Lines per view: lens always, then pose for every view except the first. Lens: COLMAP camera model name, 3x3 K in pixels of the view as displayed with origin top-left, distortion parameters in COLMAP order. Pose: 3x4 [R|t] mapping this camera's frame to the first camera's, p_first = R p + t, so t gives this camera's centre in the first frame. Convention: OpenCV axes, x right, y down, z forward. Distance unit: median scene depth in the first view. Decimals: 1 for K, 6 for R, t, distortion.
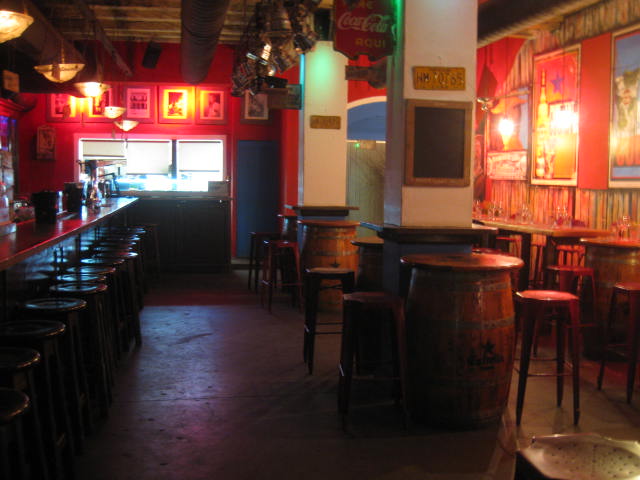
lens RADIAL K [[705.0, 0, 320.0], [0, 705.0, 240.0], [0, 0, 1]] dist [-0.147415, 0.063296]
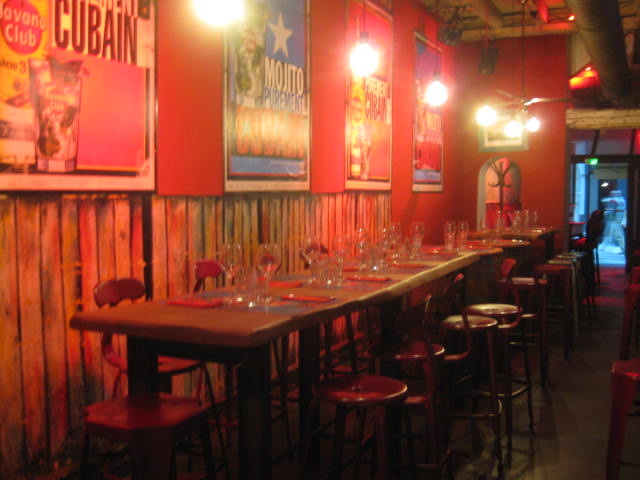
lens RADIAL K [[705.0, 0, 320.0], [0, 705.0, 240.0], [0, 0, 1]] dist [-0.147415, 0.063296]
pose [[-0.794963, -0.068070, 0.602827, 0.018523], [0.028696, 0.988354, 0.149445, -0.119323], [-0.605978, 0.136102, -0.783751, 1.389369]]
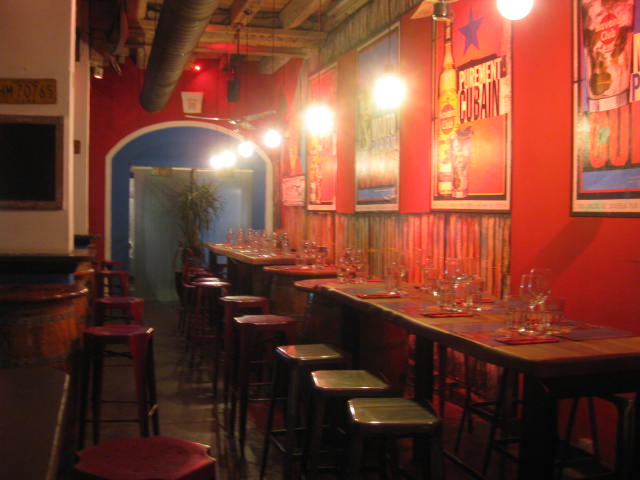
lens RADIAL K [[705.0, 0, 320.0], [0, 705.0, 240.0], [0, 0, 1]] dist [-0.147415, 0.063296]
pose [[0.994728, -0.021897, 0.100180, 0.272660], [0.025845, 0.998933, -0.038278, -0.002209], [-0.099235, 0.040666, 0.994233, 0.050803]]
